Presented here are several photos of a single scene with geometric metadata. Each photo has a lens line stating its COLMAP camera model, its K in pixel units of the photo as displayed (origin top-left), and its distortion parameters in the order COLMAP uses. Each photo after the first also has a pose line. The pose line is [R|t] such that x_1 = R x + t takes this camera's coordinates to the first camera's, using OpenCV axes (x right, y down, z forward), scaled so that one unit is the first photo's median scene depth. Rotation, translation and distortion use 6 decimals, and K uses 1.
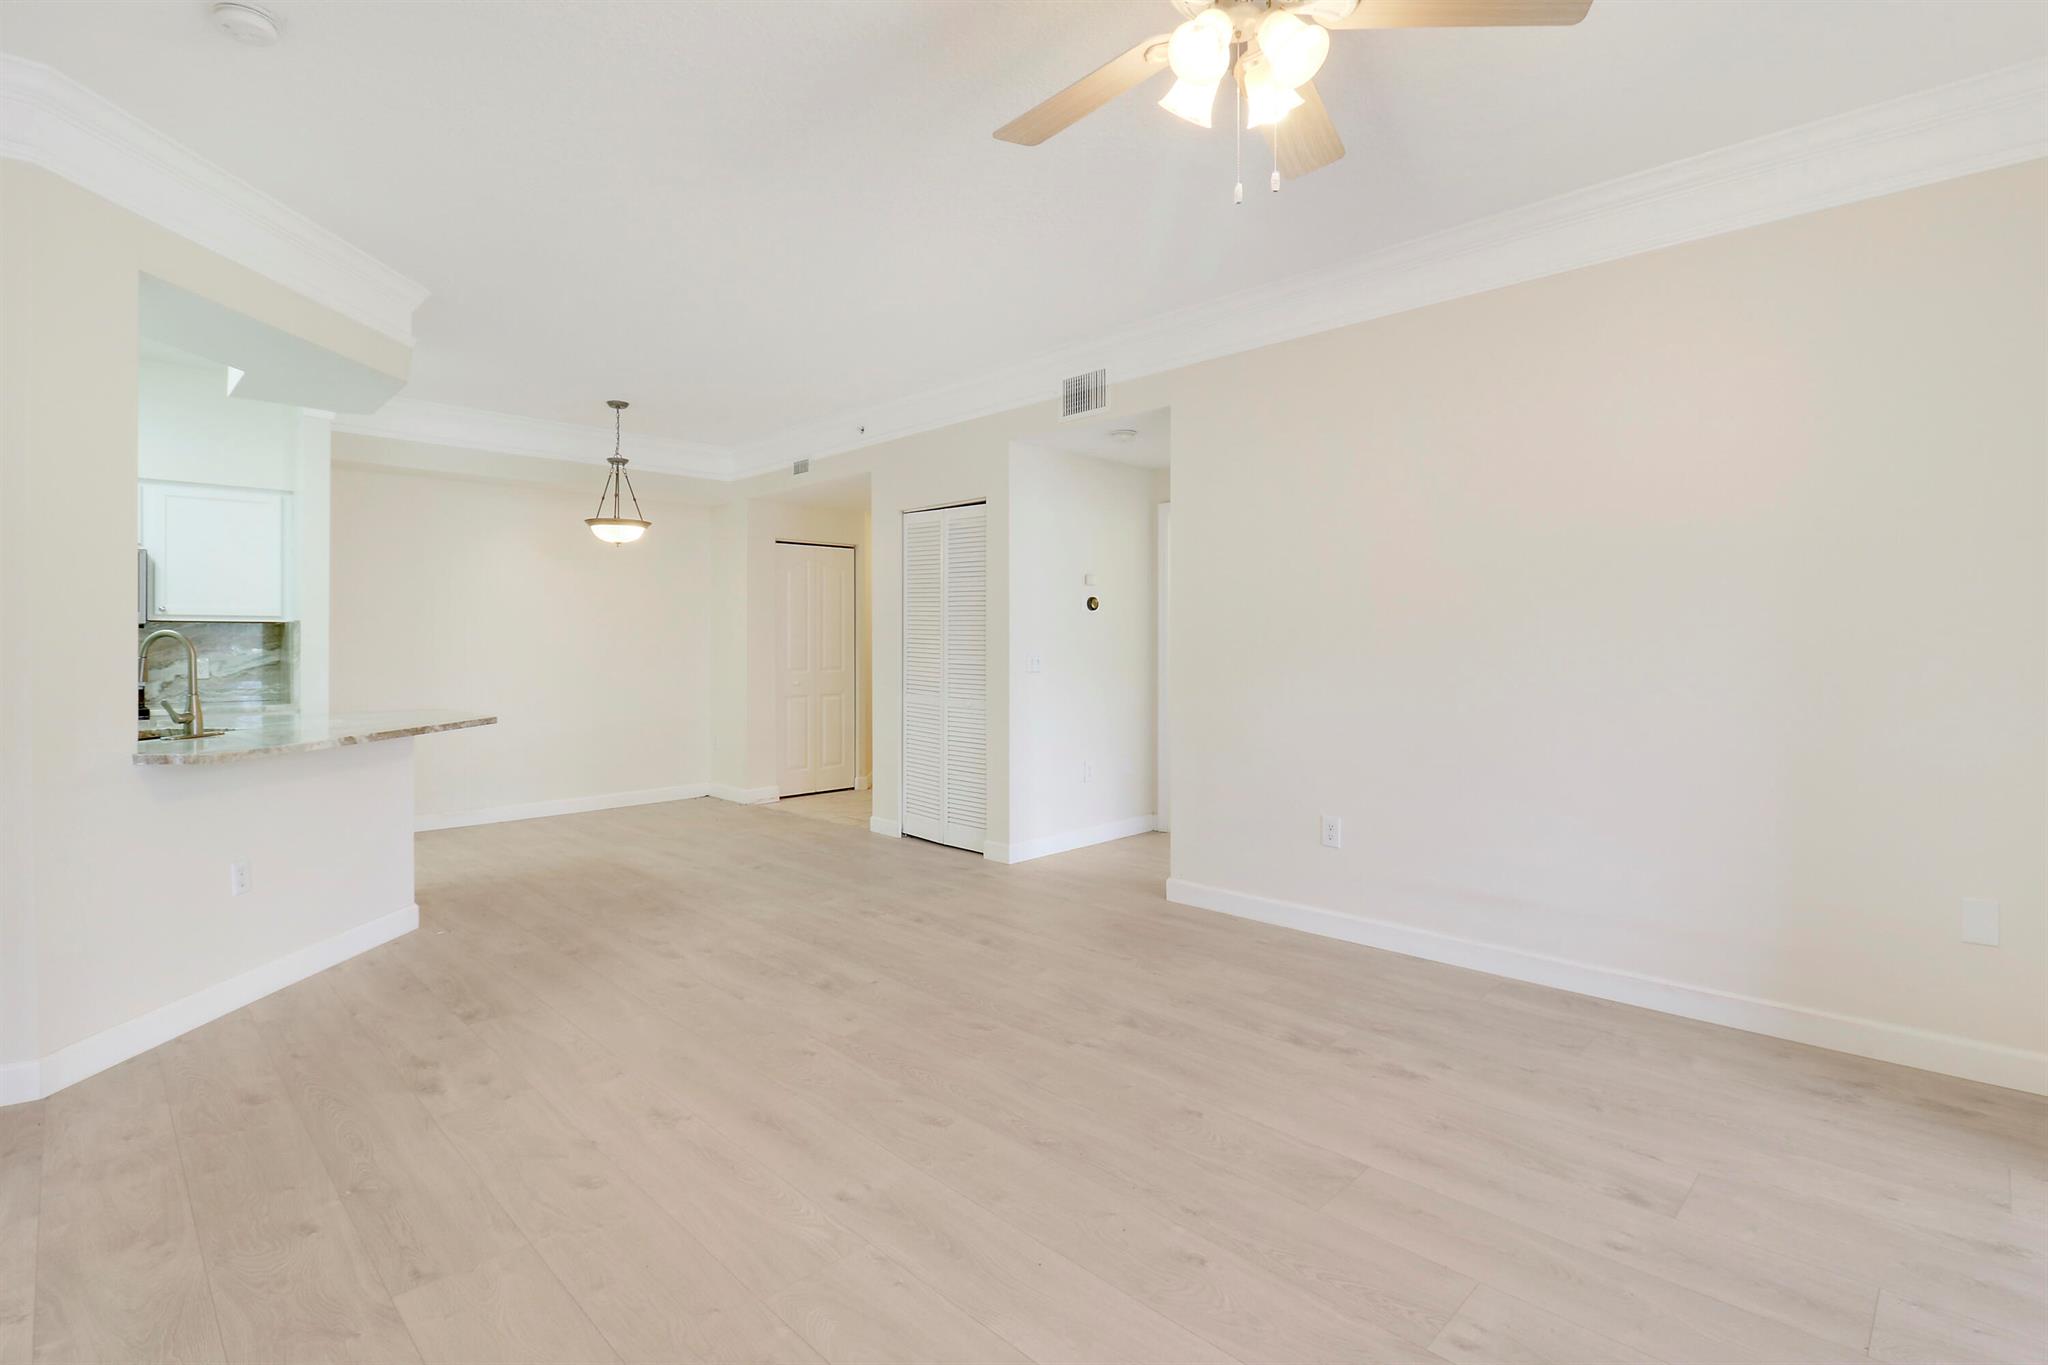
lens RADIAL K [[960.6, 0, 1063.4], [0, 960.6, 647.4], [0, 0, 1]] dist [-0.015441, -0.000901]
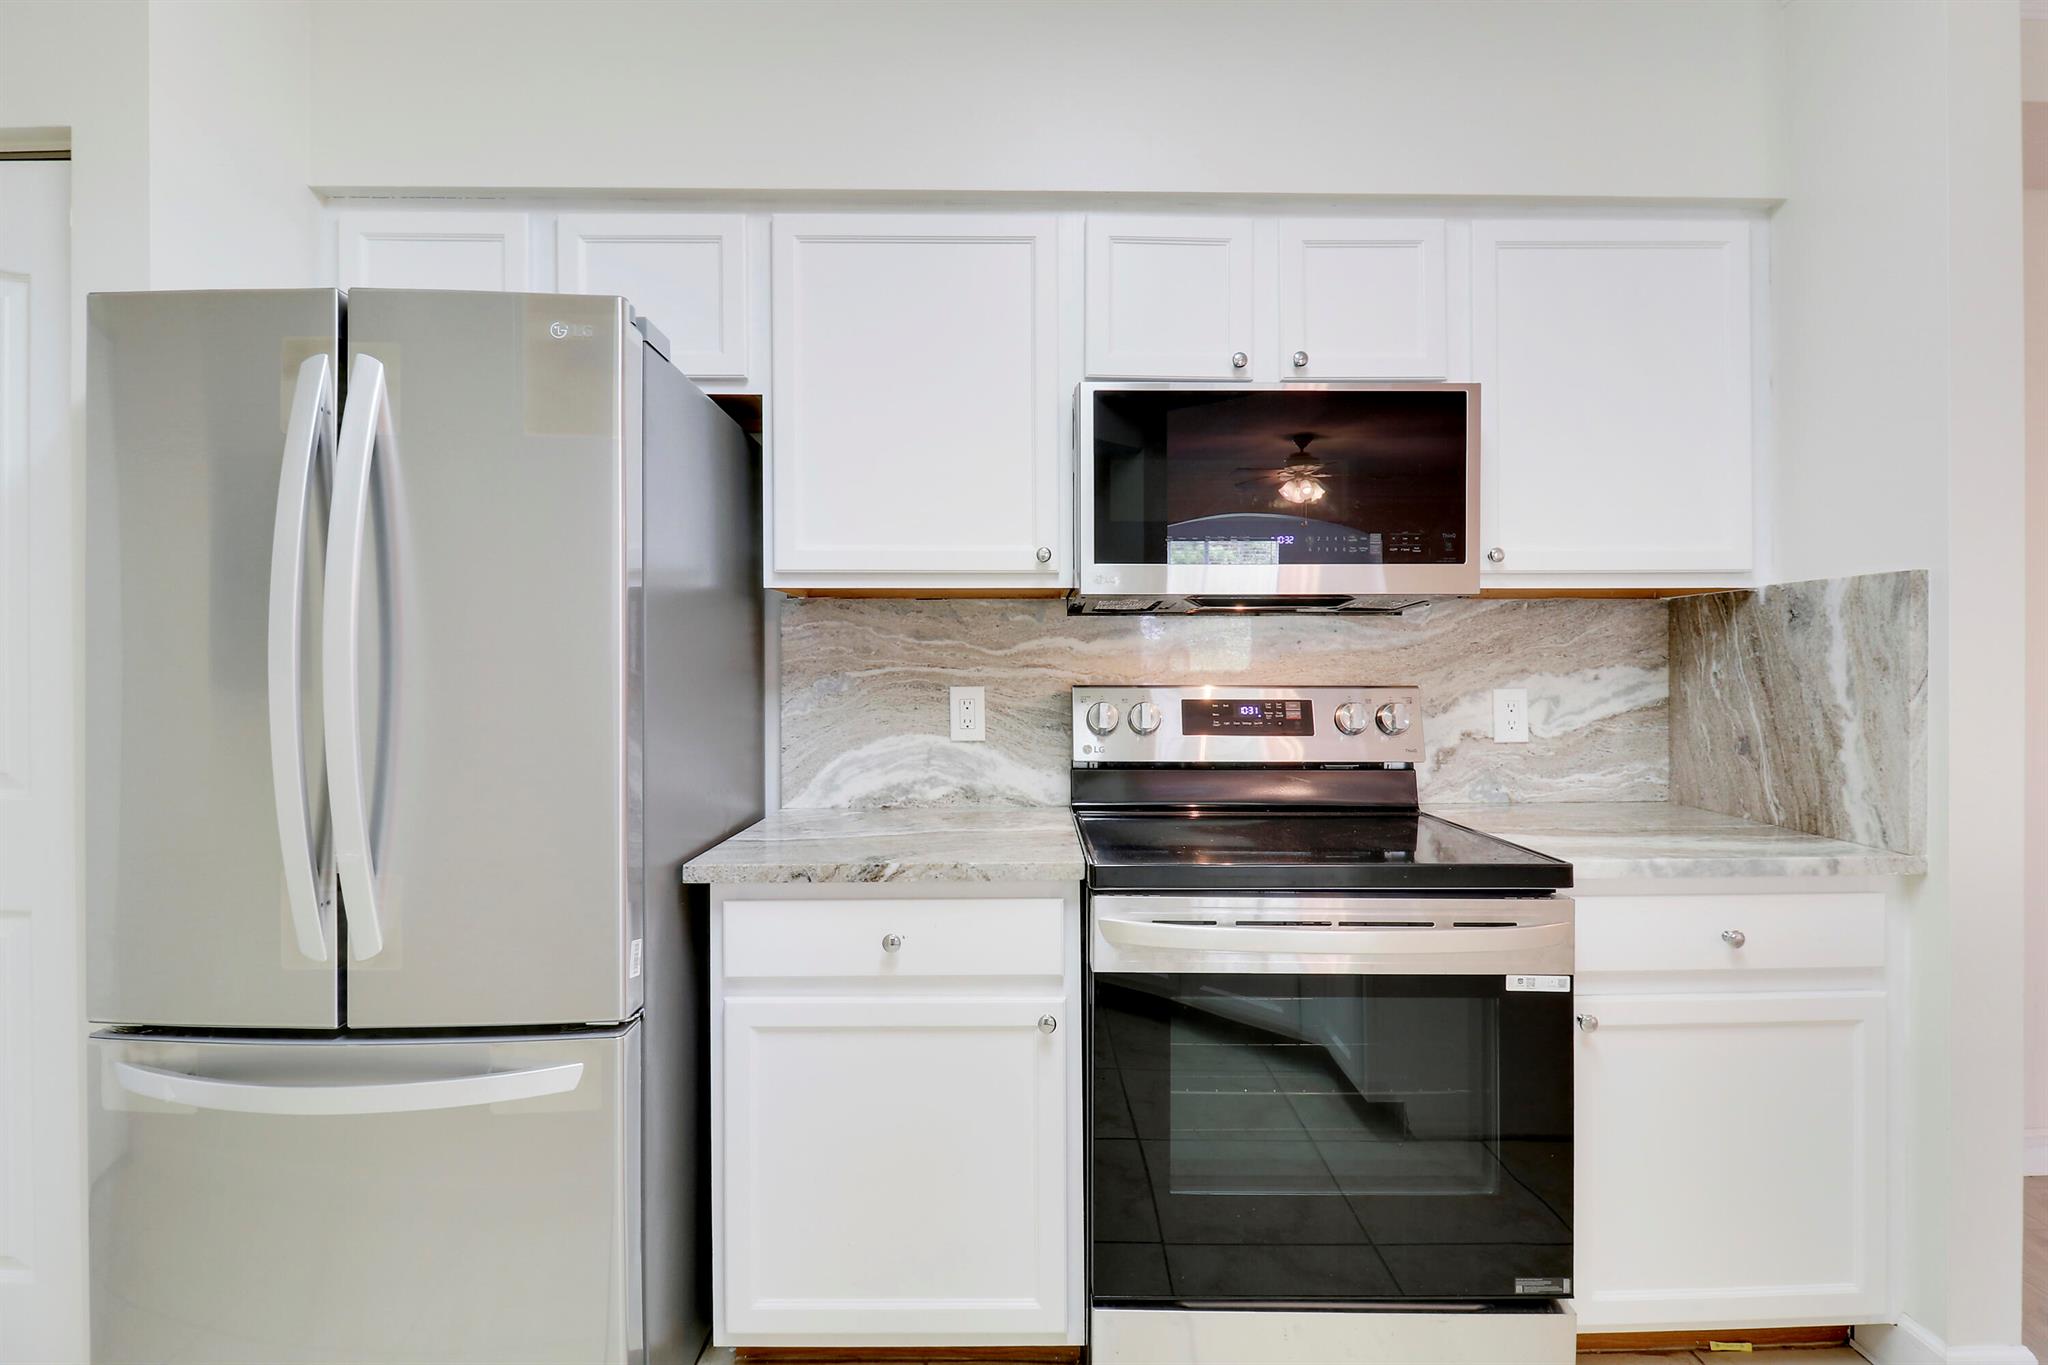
lens RADIAL K [[940.9, 0, 1033.3], [0, 940.9, 667.3], [0, 0, 1]] dist [-0.002882, -0.001221]
pose [[0.696677, 0.000225, -0.717385, -0.743318], [0.001636, 0.999997, 0.001902, 0.000793], [0.717384, -0.002499, 0.696674, 0.565901]]
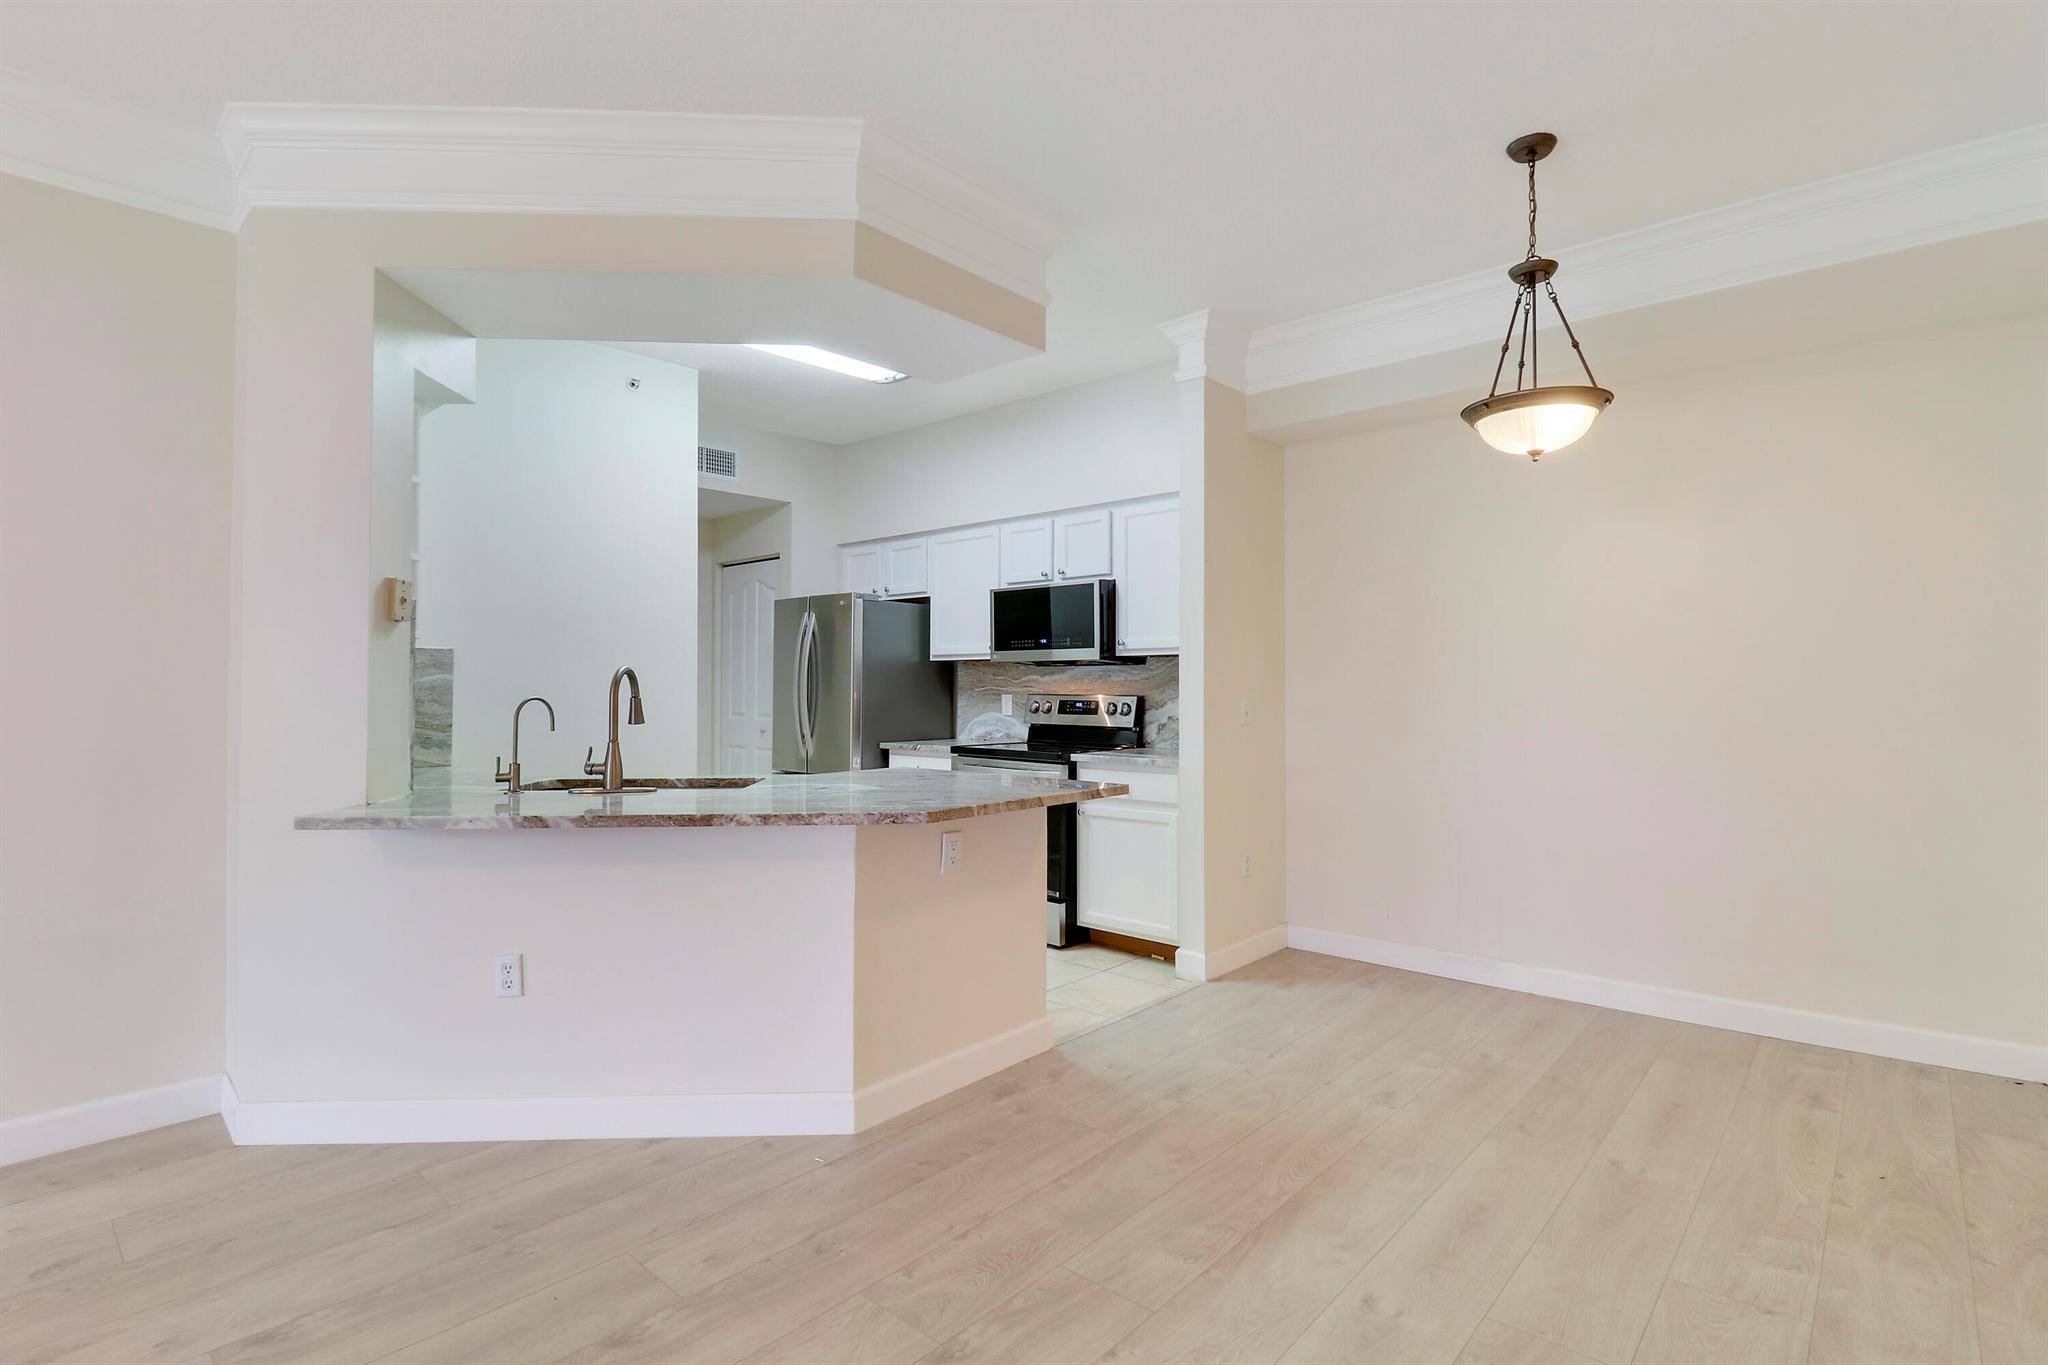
lens RADIAL K [[978.6, 0, 1057.5], [0, 978.6, 671.7], [0, 0, 1]] dist [0.001187, -0.010946]
pose [[0.034399, -0.014078, -0.999309, -0.017053], [0.001584, 0.999900, -0.014032, -0.000117], [0.999407, -0.001101, 0.034418, 0.825157]]
